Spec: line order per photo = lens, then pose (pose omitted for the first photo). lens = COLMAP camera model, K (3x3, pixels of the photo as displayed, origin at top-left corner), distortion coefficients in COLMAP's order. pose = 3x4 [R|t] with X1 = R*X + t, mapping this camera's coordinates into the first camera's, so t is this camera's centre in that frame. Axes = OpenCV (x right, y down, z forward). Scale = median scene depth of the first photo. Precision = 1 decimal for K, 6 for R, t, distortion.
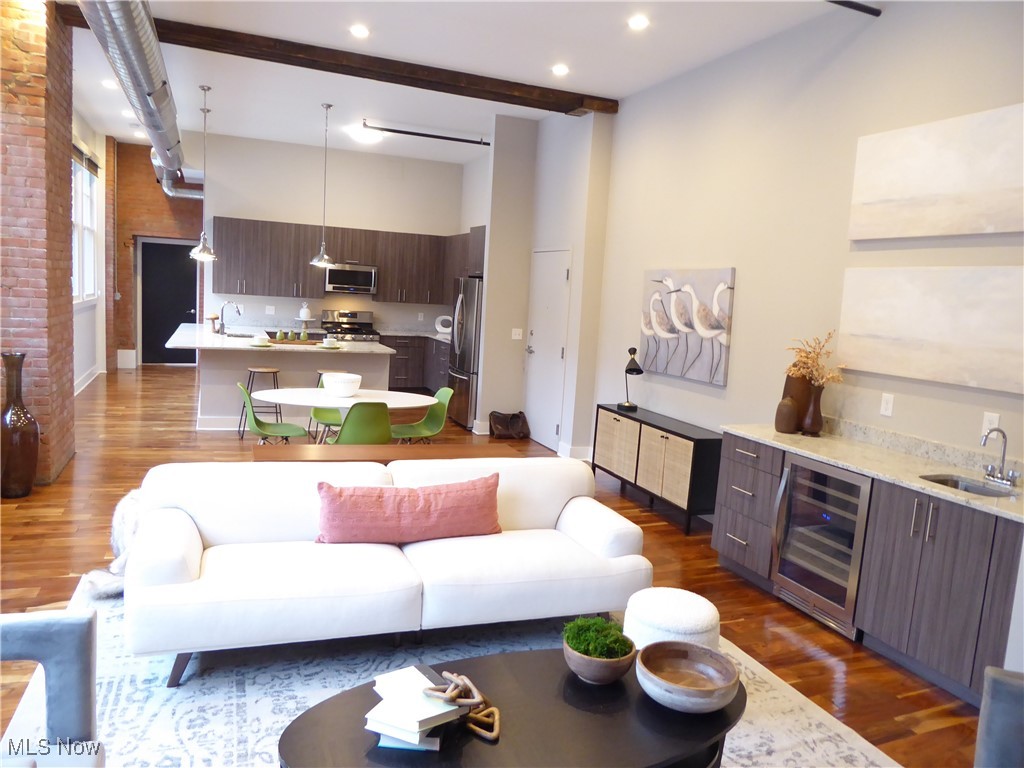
lens RADIAL K [[718.6, 0, 536.8], [0, 718.6, 383.9], [0, 0, 1]] dist [-0.049294, 0.006922]
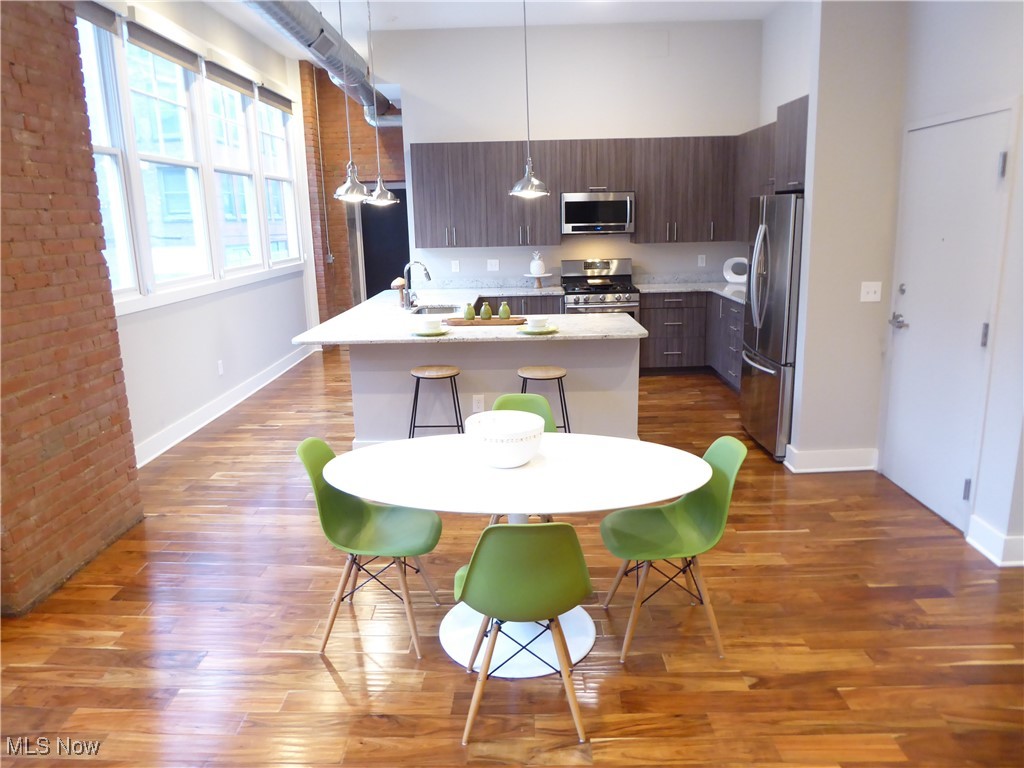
lens RADIAL K [[729.4, 0, 524.6], [0, 729.4, 380.0], [0, 0, 1]] dist [-0.028664, -0.000733]
pose [[0.912353, 0.004600, -0.409378, -0.043781], [0.029621, 0.996575, 0.077213, -0.055324], [0.408331, -0.082572, 0.909092, 0.412529]]
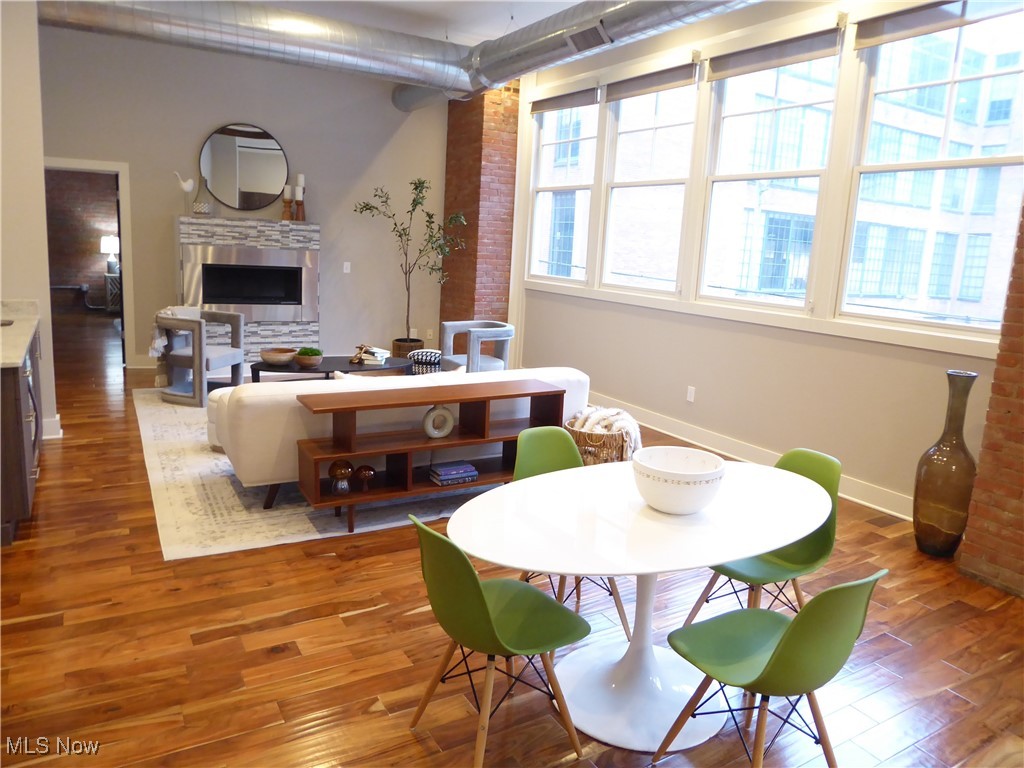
lens RADIAL K [[706.4, 0, 512.0], [0, 706.4, 384.0], [0, 0, 1]] dist [-0.041885, 0.001895]
pose [[-0.985090, -0.095593, -0.143040, -0.086245], [-0.135368, 0.943801, 0.301521, -0.117472], [0.106178, 0.316388, -0.942669, 0.993963]]
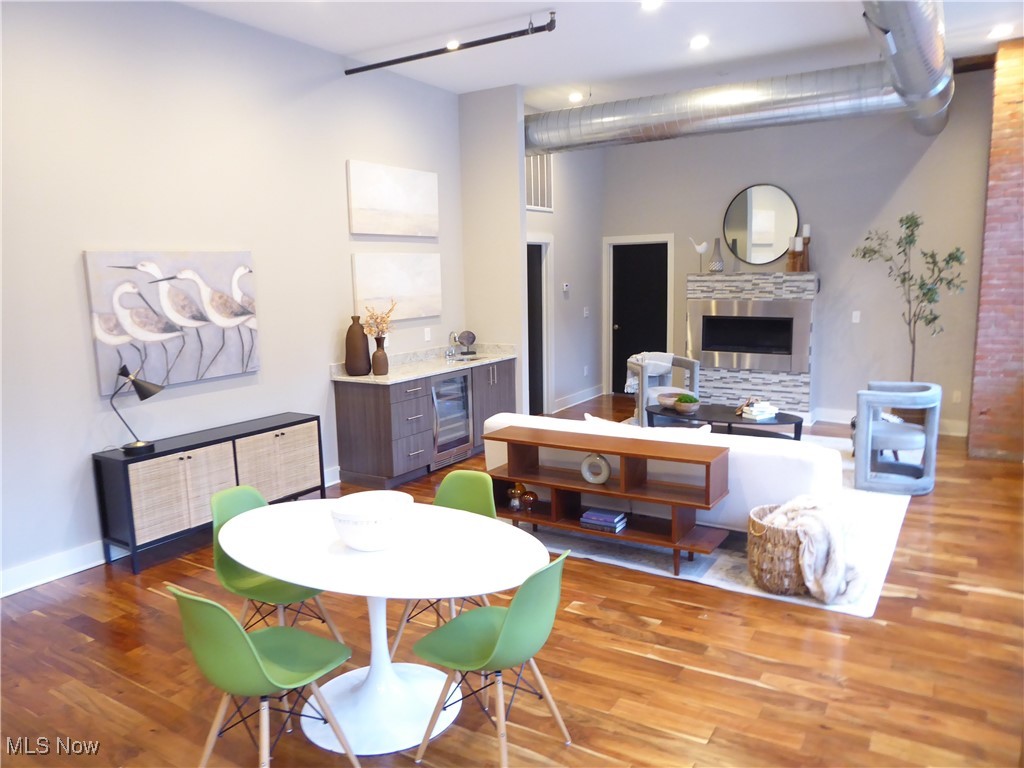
lens RADIAL K [[715.2, 0, 518.6], [0, 715.2, 378.5], [0, 0, 1]] dist [-0.072223, 0.040067]
pose [[-0.562230, -0.172166, 0.808861, -0.505818], [0.087341, 0.960257, 0.265101, -0.147694], [-0.822356, 0.219694, -0.524848, 0.838587]]
